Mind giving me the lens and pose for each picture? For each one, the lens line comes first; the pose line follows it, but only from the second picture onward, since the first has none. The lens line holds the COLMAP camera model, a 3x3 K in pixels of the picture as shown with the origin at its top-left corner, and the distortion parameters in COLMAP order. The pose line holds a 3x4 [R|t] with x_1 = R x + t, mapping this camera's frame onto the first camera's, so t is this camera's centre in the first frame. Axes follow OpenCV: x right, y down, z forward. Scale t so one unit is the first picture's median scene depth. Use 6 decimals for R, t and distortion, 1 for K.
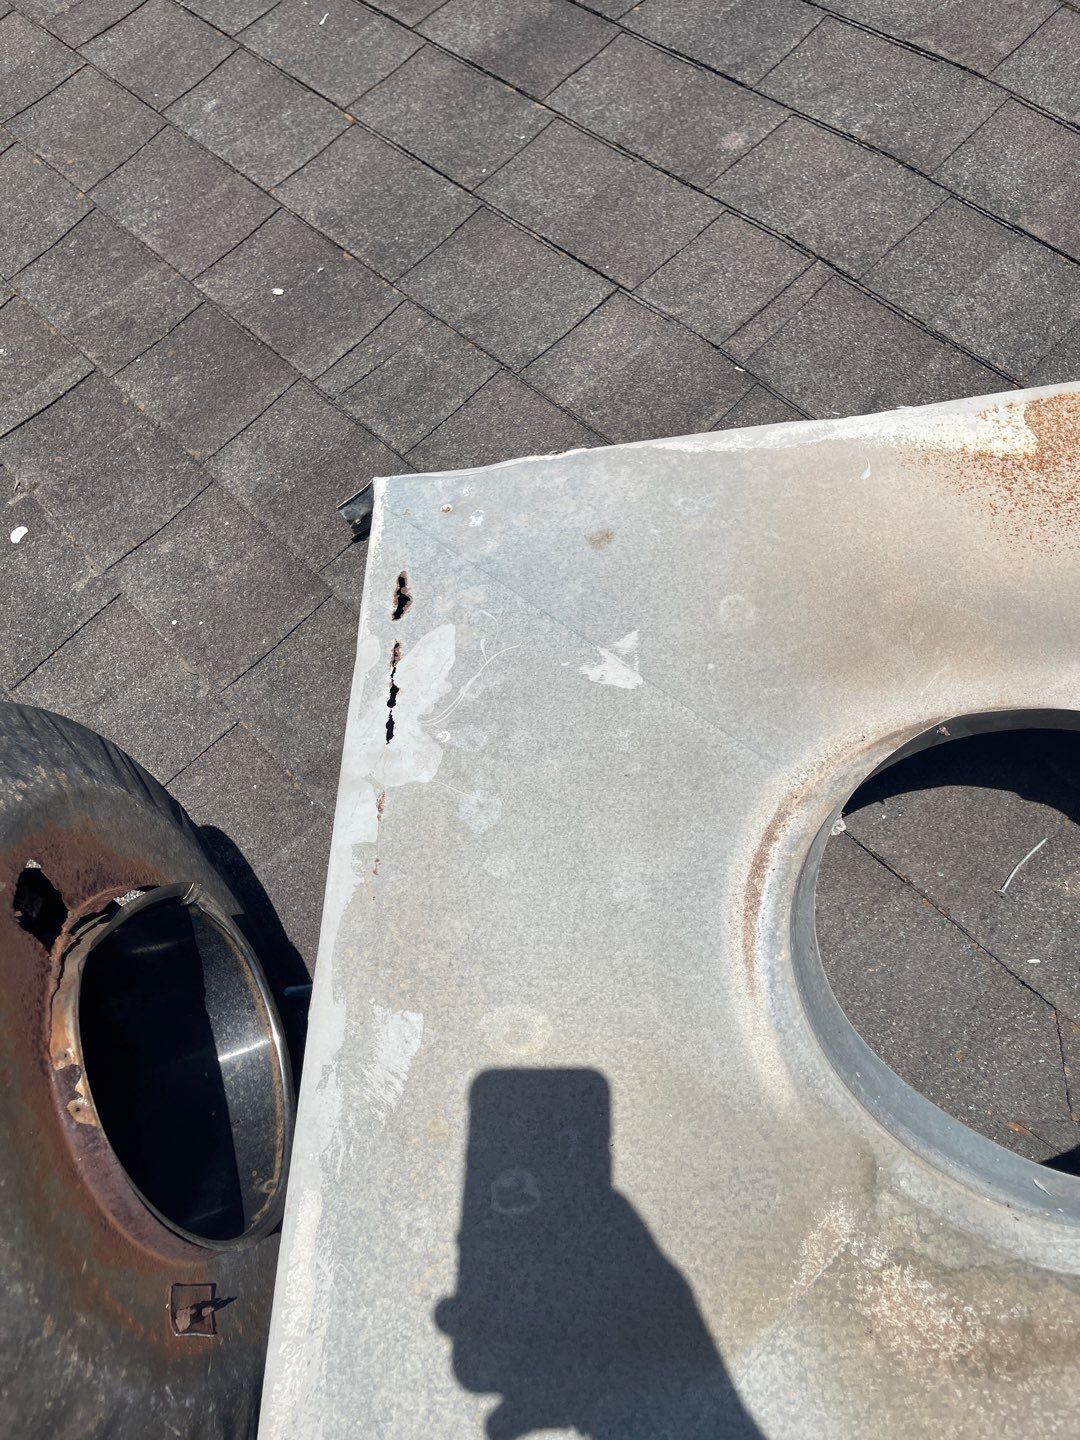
lens RADIAL K [[1103.3, 0, 540.0], [0, 1103.3, 720.0], [0, 0, 1]] dist [0.075828, -0.107033]
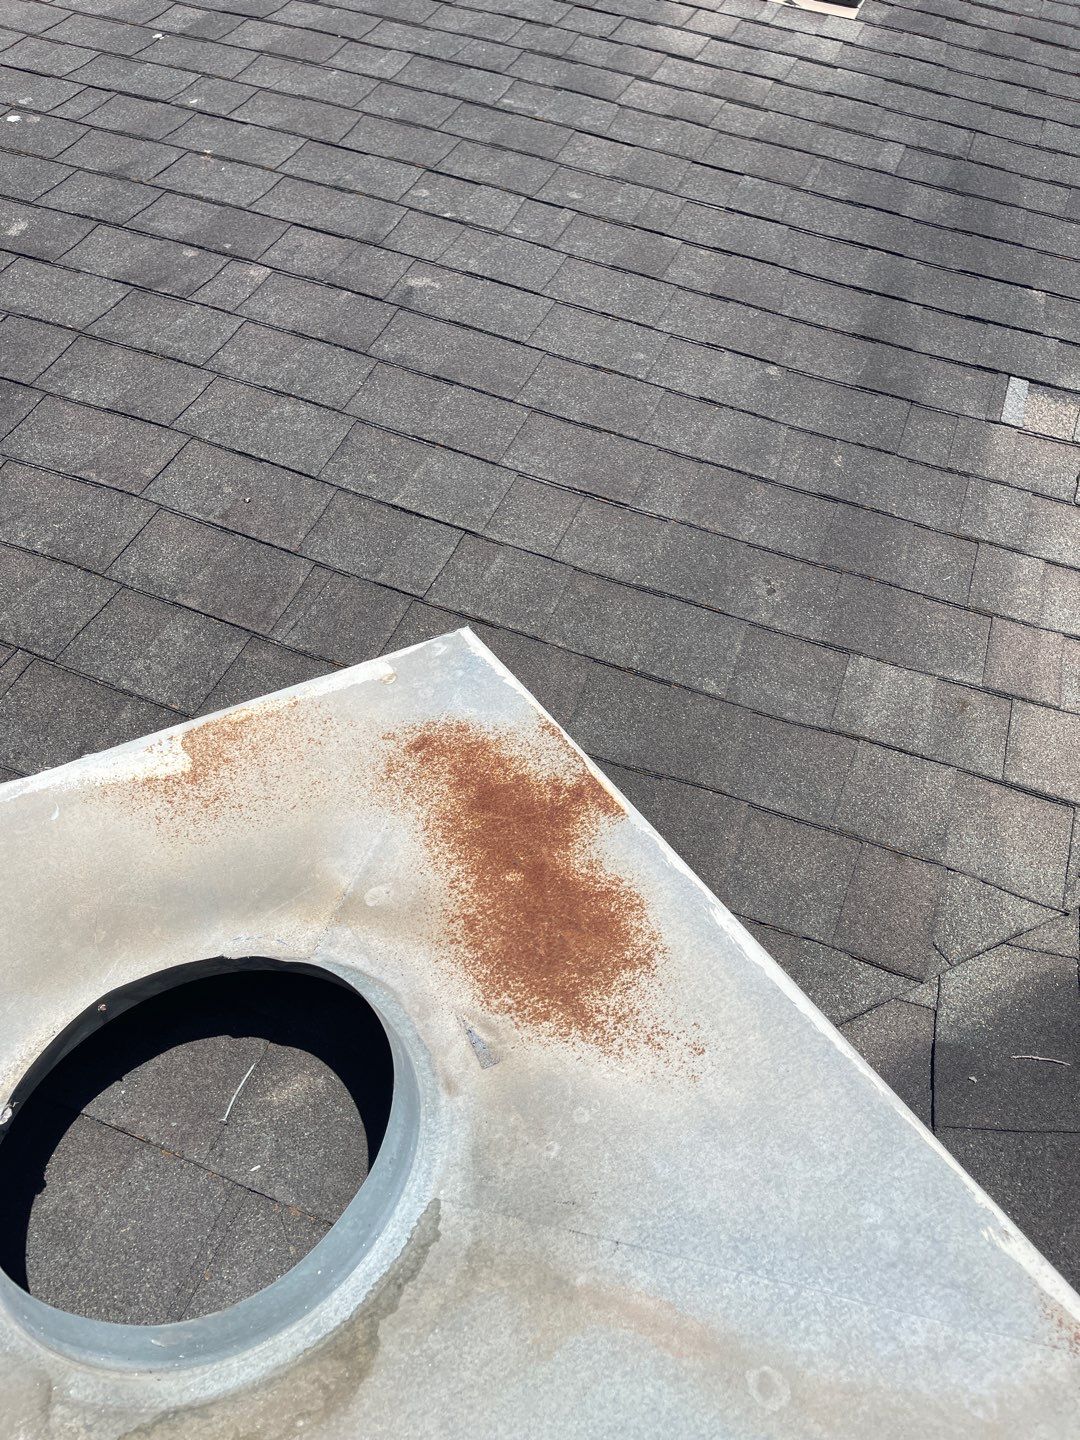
lens RADIAL K [[1103.3, 0, 540.0], [0, 1103.3, 720.0], [0, 0, 1]] dist [0.075828, -0.107033]
pose [[0.879571, -0.197223, 0.432964, 0.223168], [0.306208, 0.931167, -0.197902, 0.075561], [-0.364131, 0.306646, 0.879418, -0.262334]]
